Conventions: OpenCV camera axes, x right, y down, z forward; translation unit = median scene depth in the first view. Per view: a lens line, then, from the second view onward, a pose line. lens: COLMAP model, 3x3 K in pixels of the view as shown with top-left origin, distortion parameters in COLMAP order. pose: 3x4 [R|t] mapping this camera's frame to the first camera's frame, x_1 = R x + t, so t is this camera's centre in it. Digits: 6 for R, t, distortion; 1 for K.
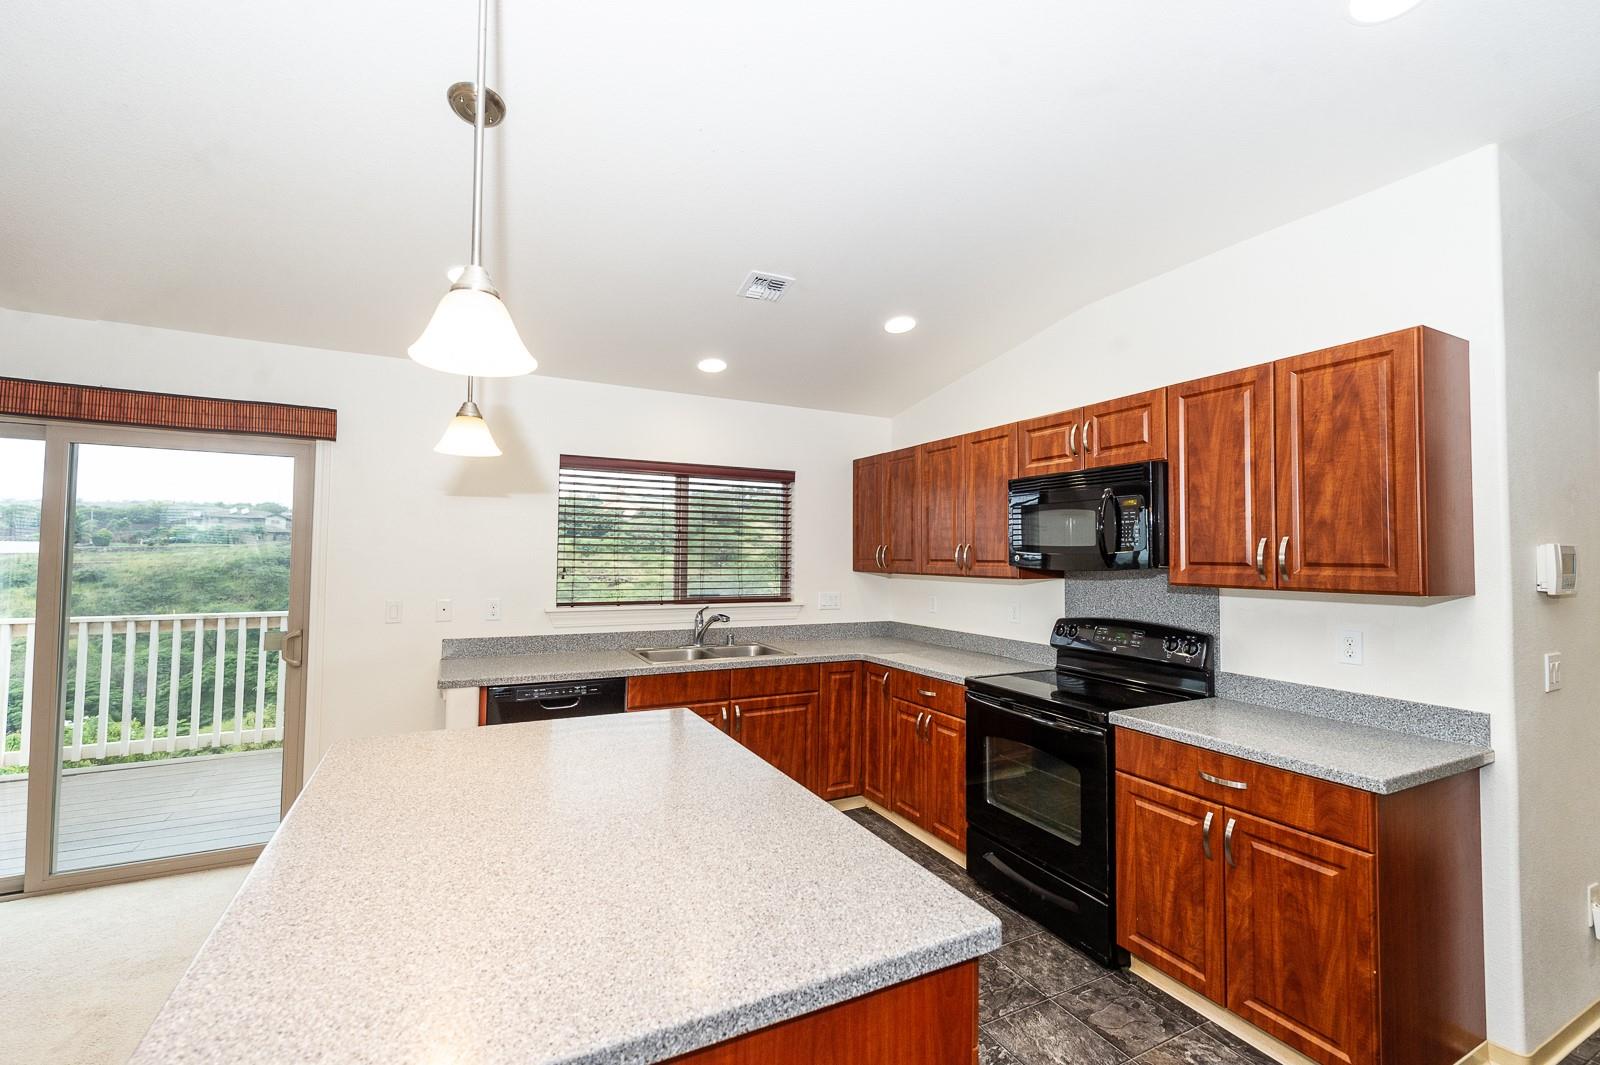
lens RADIAL K [[652.3, 0, 809.2], [0, 652.3, 540.9], [0, 0, 1]] dist [0.014834, -0.004779]
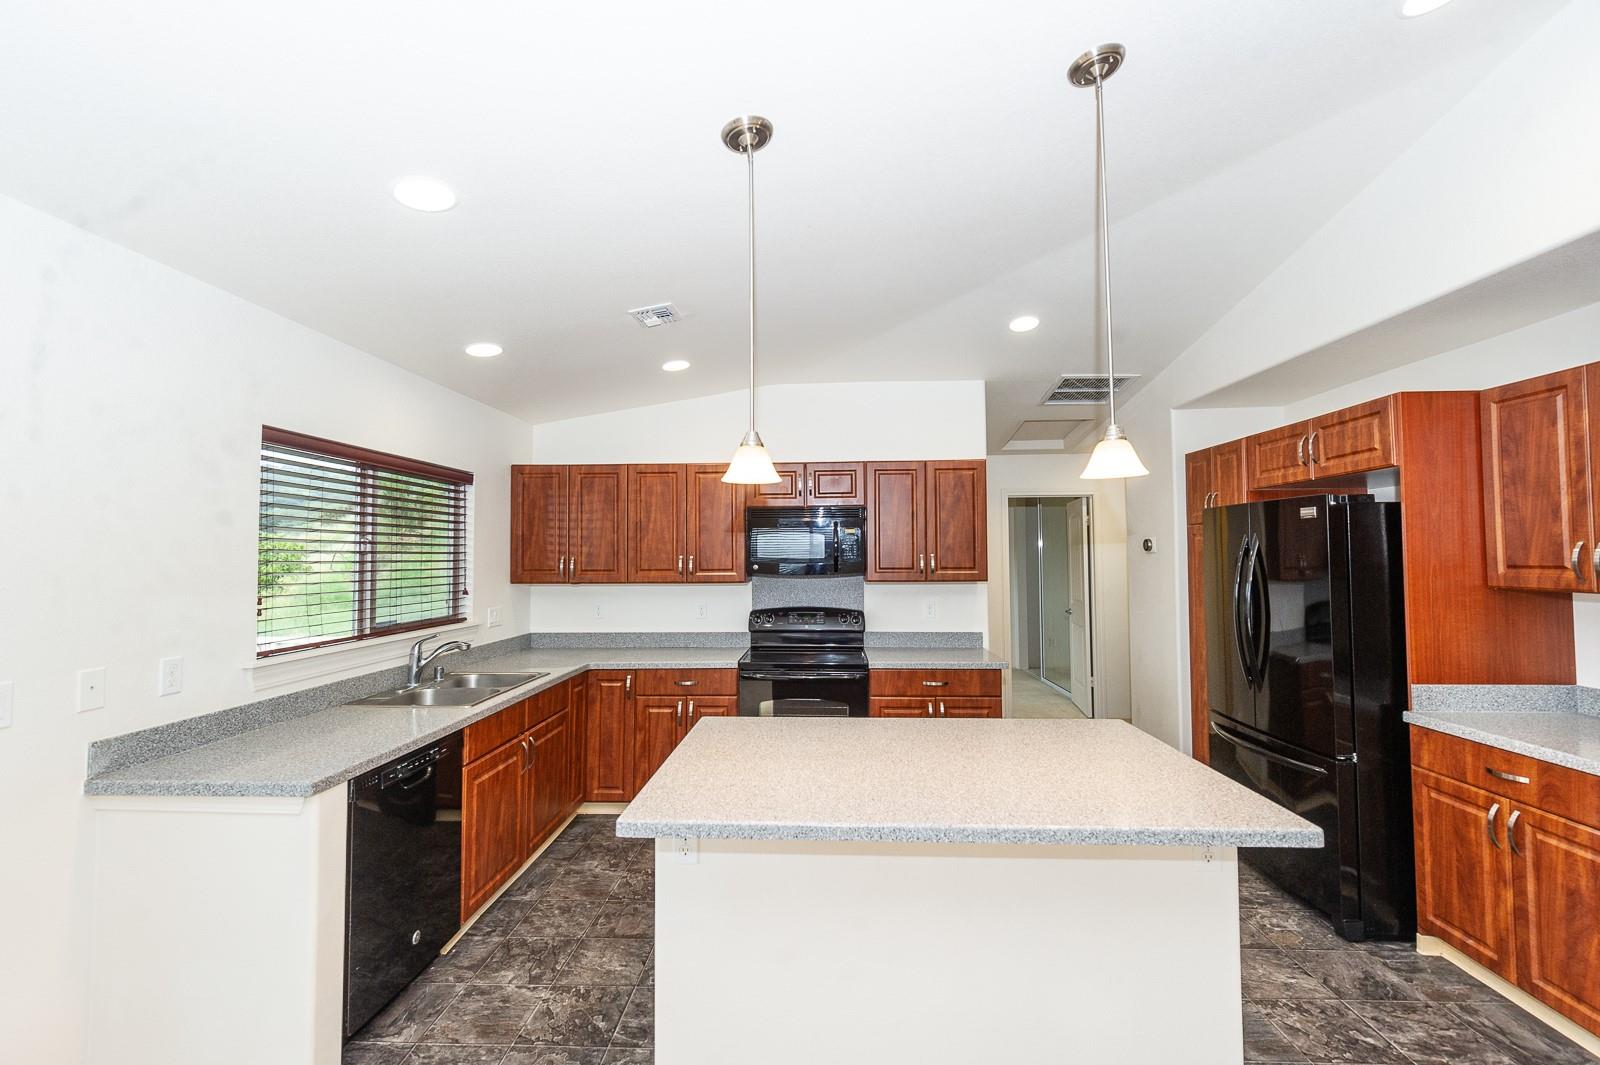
lens RADIAL K [[652.3, 0, 795.3], [0, 652.3, 536.9], [0, 0, 1]] dist [0.014834, -0.004779]
pose [[0.522583, 0.014314, 0.852468, -0.692249], [-0.010748, 0.999890, -0.010201, -0.019909], [-0.852521, -0.003832, 0.522680, 0.213708]]
